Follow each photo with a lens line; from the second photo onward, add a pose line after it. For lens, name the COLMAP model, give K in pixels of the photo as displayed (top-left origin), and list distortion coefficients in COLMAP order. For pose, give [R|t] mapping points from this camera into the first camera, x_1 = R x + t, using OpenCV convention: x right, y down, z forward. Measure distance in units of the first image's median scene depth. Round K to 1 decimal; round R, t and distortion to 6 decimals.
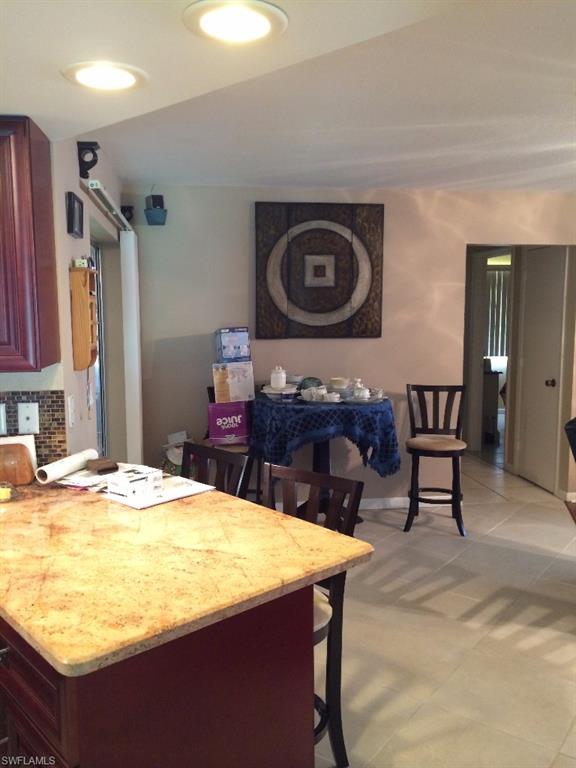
lens RADIAL K [[660.1, 0, 287.3], [0, 660.1, 379.9], [0, 0, 1]] dist [0.074874, -0.100737]
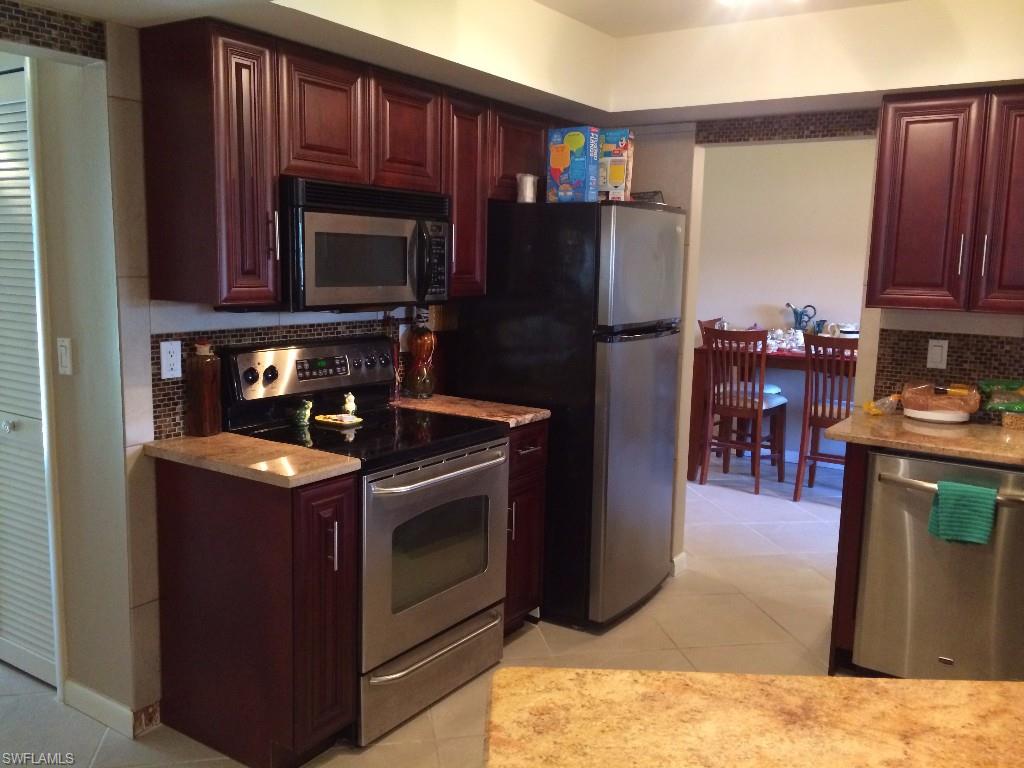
lens RADIAL K [[880.2, 0, 513.2], [0, 880.2, 380.0], [0, 0, 1]] dist [0.074874, -0.100737]
pose [[-0.669529, 0.092177, -0.737044, 0.178174], [-0.098291, 0.972550, 0.210917, -0.063381], [0.736254, 0.213660, -0.642090, 0.684496]]
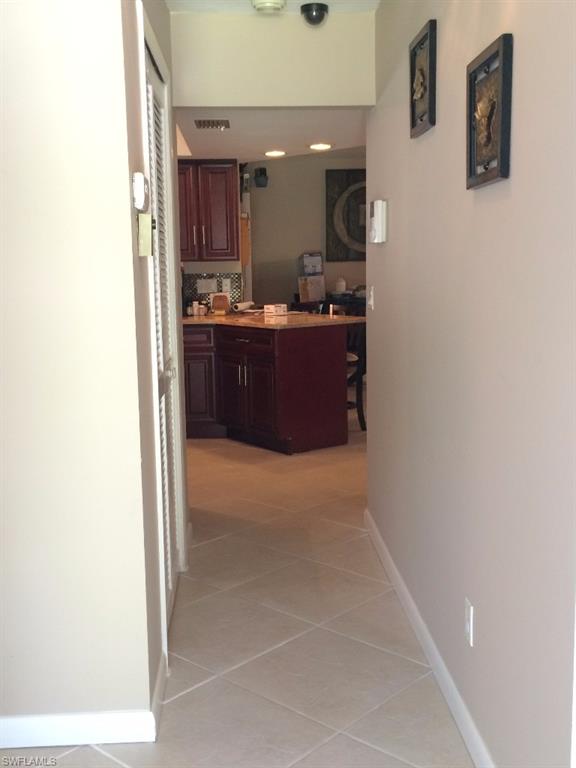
lens RADIAL K [[859.6, 0, 288.7], [0, 859.6, 383.0], [0, 0, 1]] dist [-0.001452, 0.000000]
pose [[0.996193, 0.000419, -0.087177, 0.062968], [0.002494, 0.999442, 0.033309, 0.246093], [0.087142, -0.033399, 0.995636, -1.592223]]
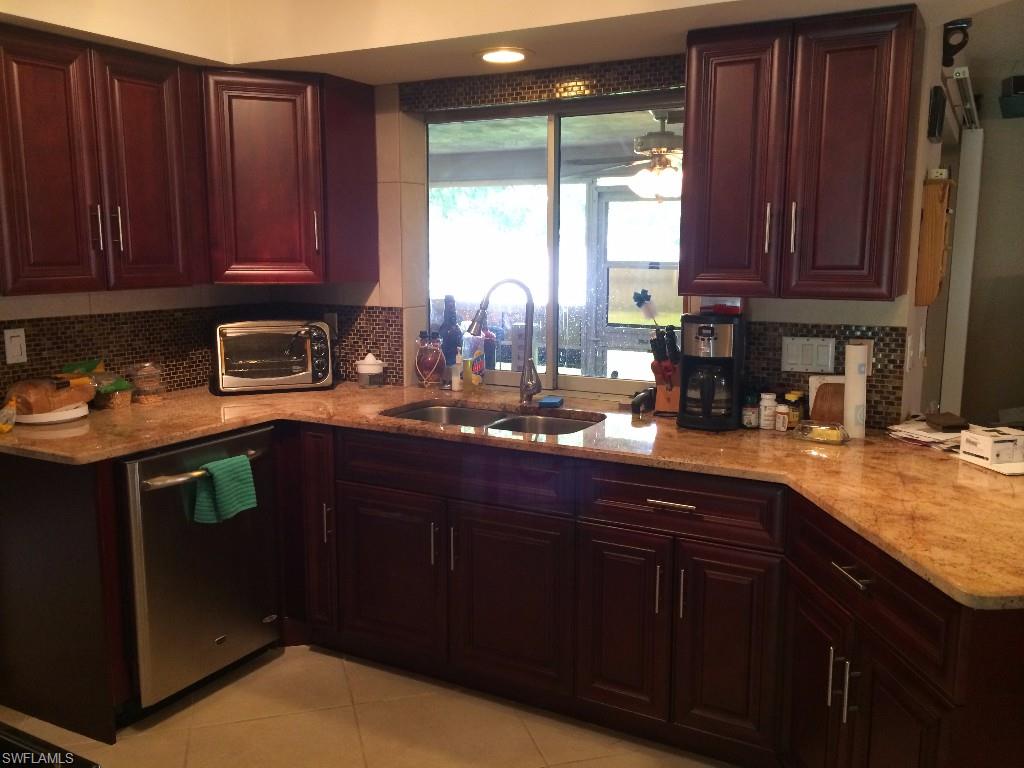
lens RADIAL K [[880.2, 0, 510.4], [0, 880.2, 378.1], [0, 0, 1]] dist [0.074874, -0.100737]
pose [[0.798443, 0.095940, -0.594377, -0.051734], [-0.068632, 0.995291, 0.068458, 0.031456], [0.598146, -0.013867, 0.801267, -0.173931]]
